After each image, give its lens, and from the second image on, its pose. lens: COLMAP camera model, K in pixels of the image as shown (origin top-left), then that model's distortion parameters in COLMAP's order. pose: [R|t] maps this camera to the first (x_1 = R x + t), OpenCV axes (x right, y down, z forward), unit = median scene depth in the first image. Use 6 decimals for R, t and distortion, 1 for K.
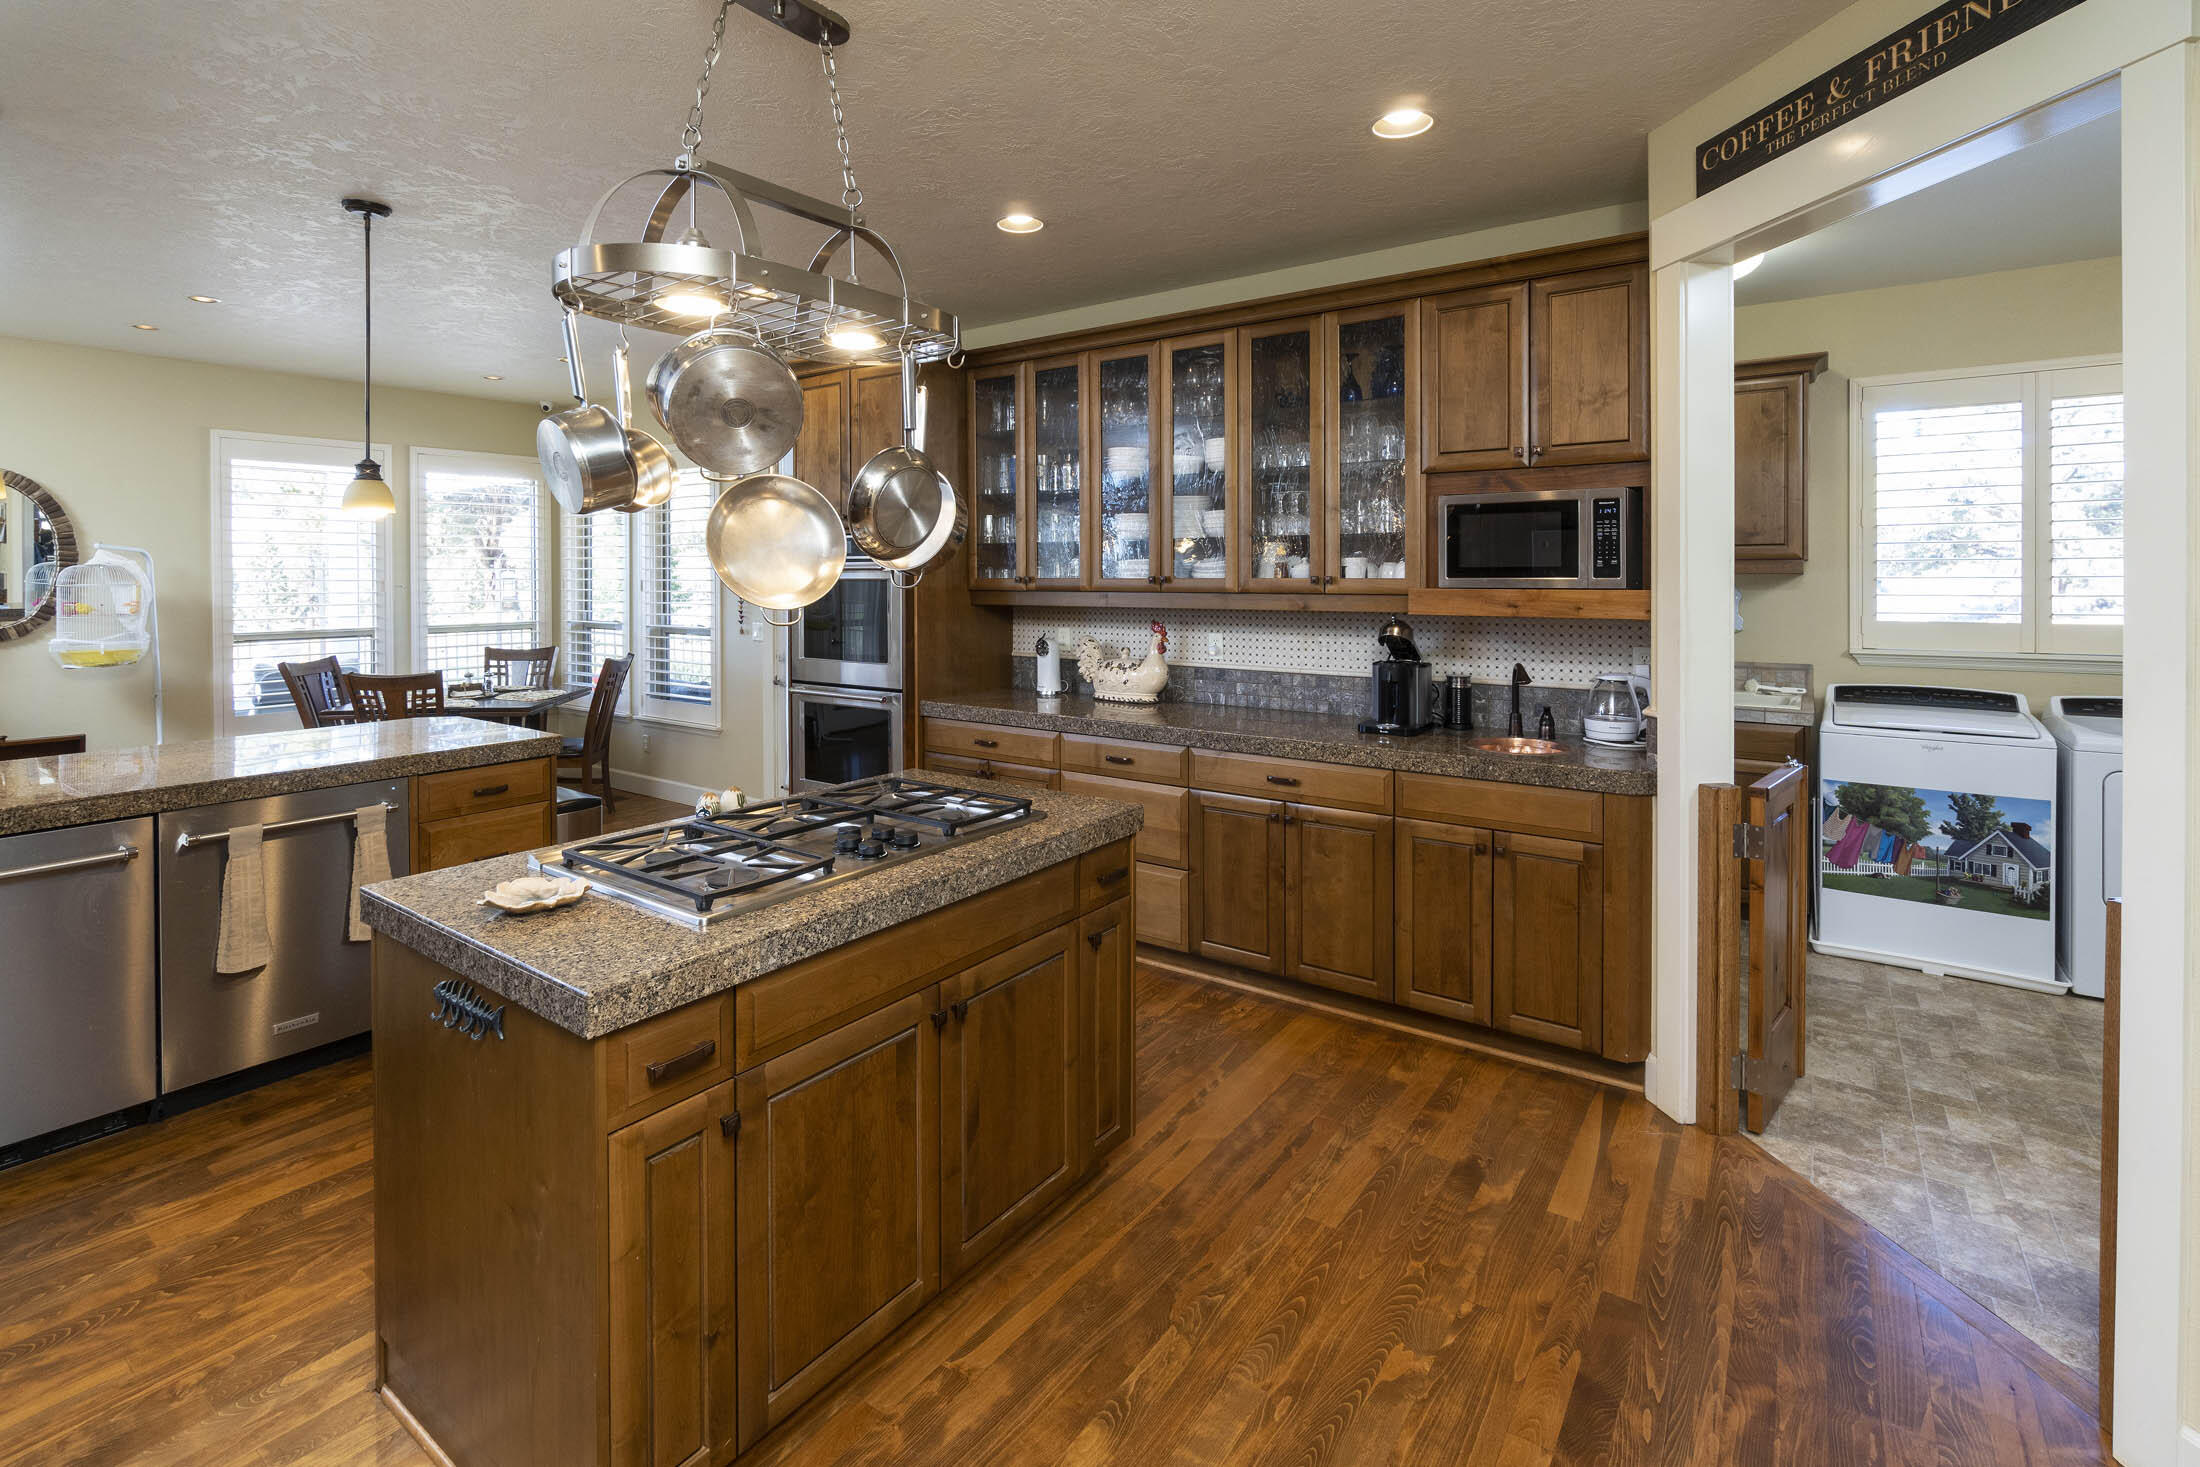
lens RADIAL K [[986.0, 0, 1100.0], [0, 986.0, 733.5], [0, 0, 1]] dist [-0.000321, -0.000014]
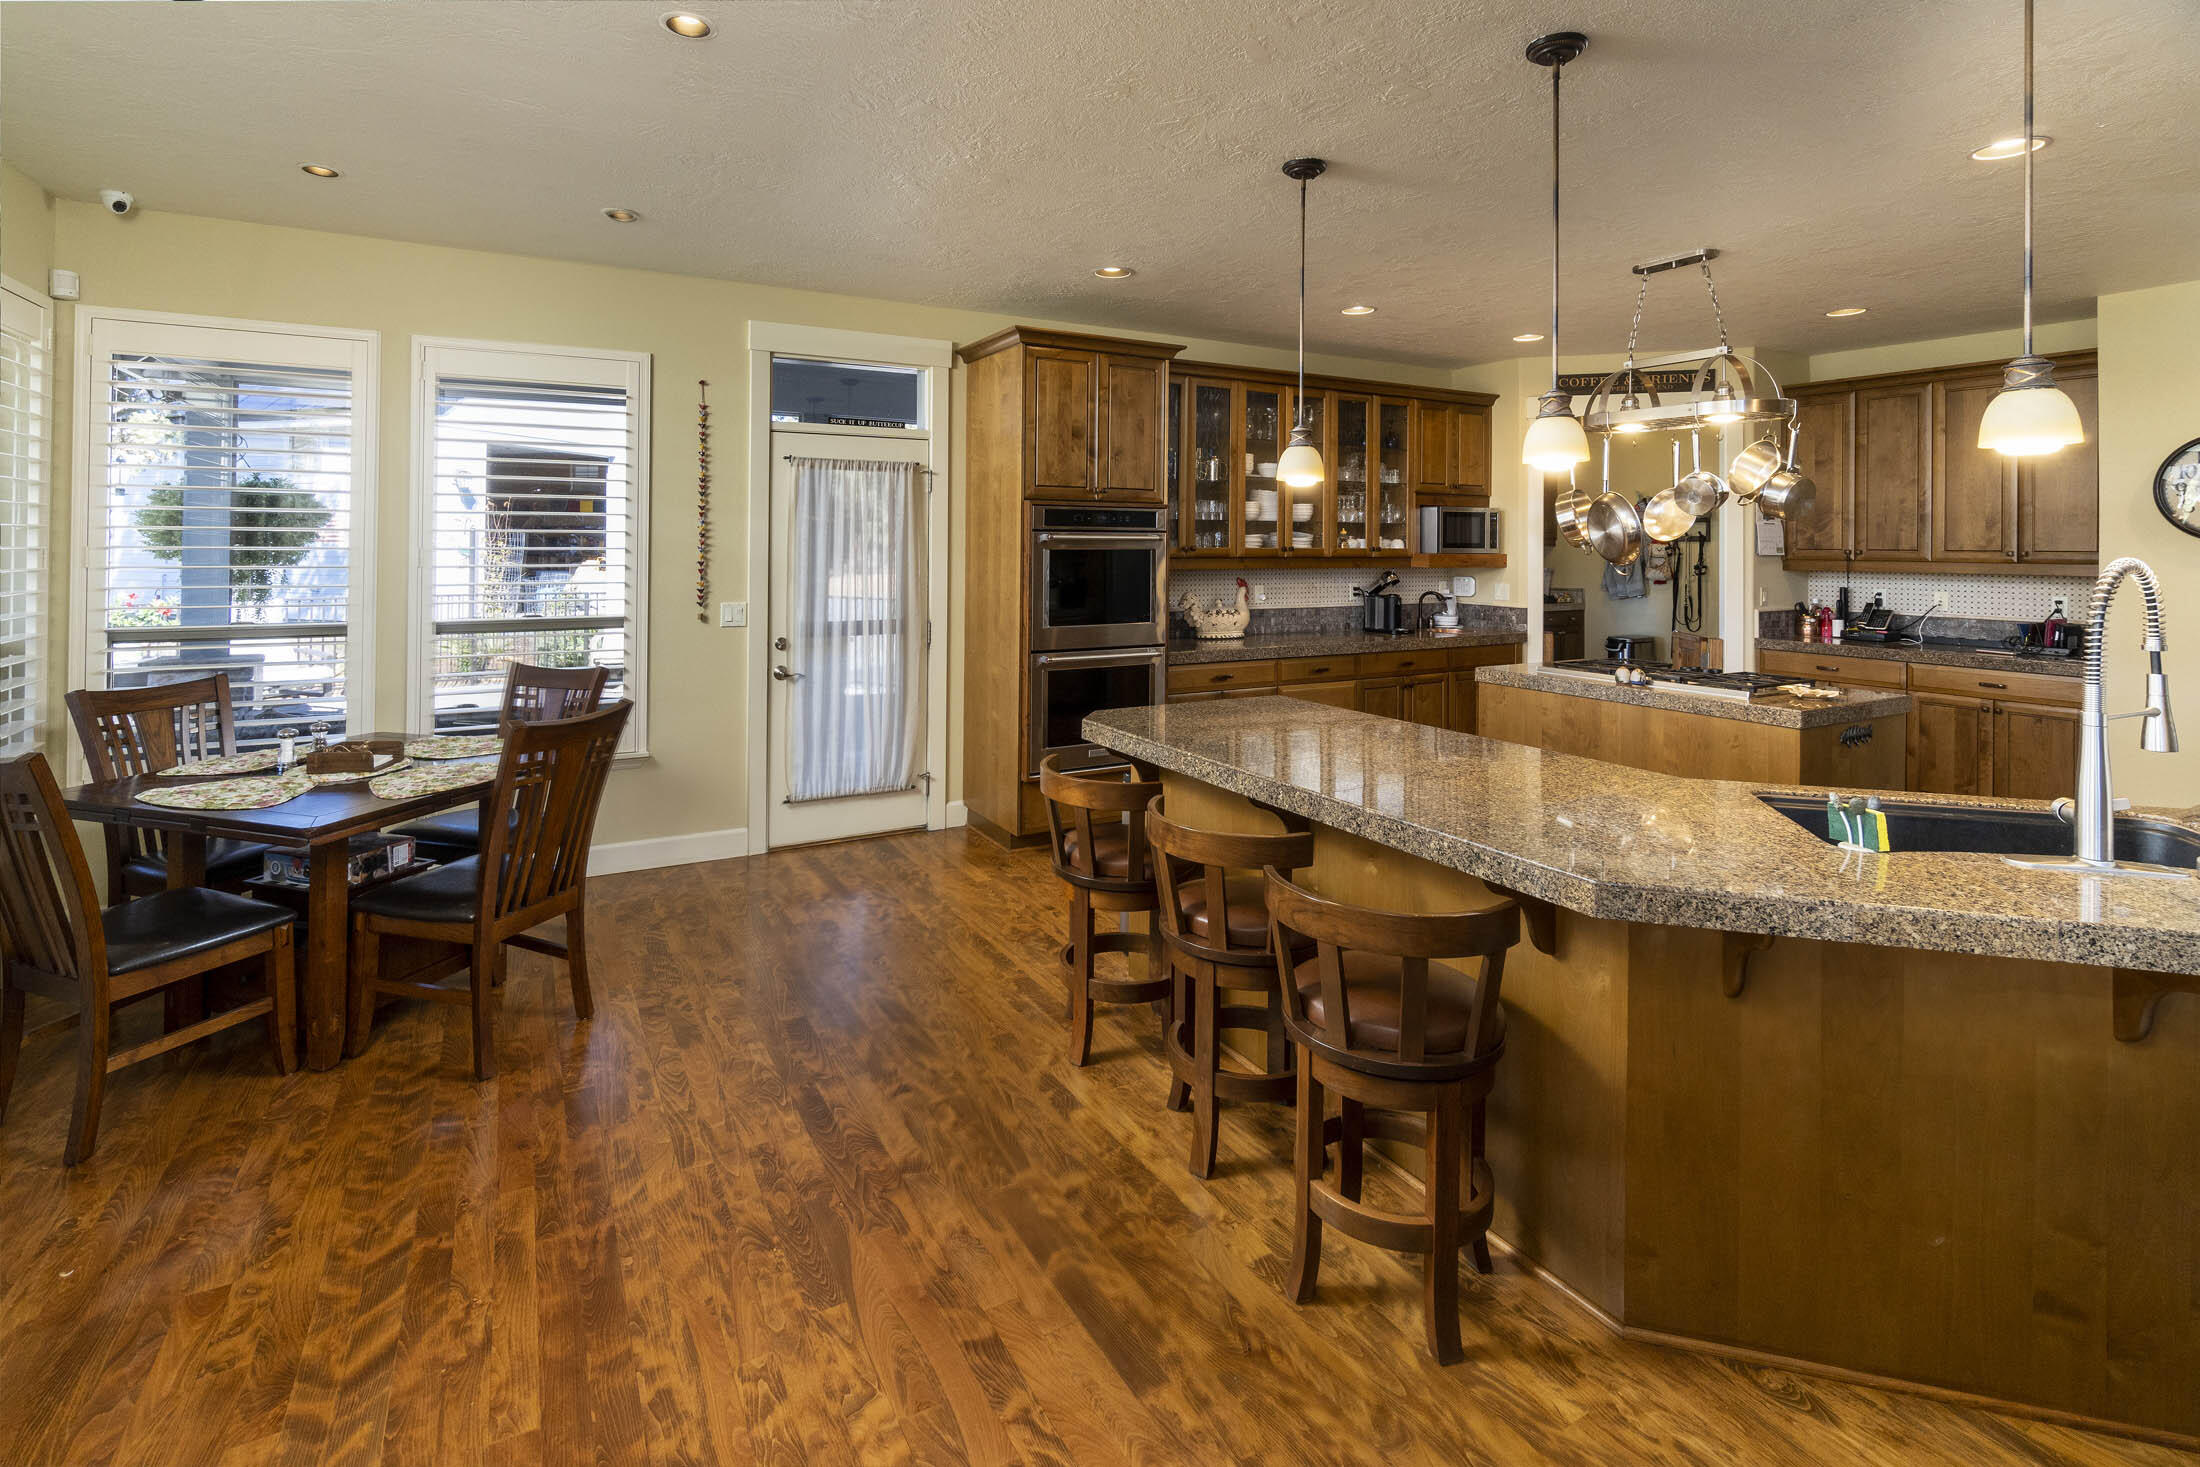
lens RADIAL K [[986.0, 0, 1100.0], [0, 986.0, 733.5], [0, 0, 1]] dist [-0.000321, -0.000014]
pose [[0.411576, -0.162703, 0.896734, -1.324283], [0.144663, 0.983124, 0.111981, -0.083063], [-0.899821, 0.083635, 0.428168, 0.604146]]
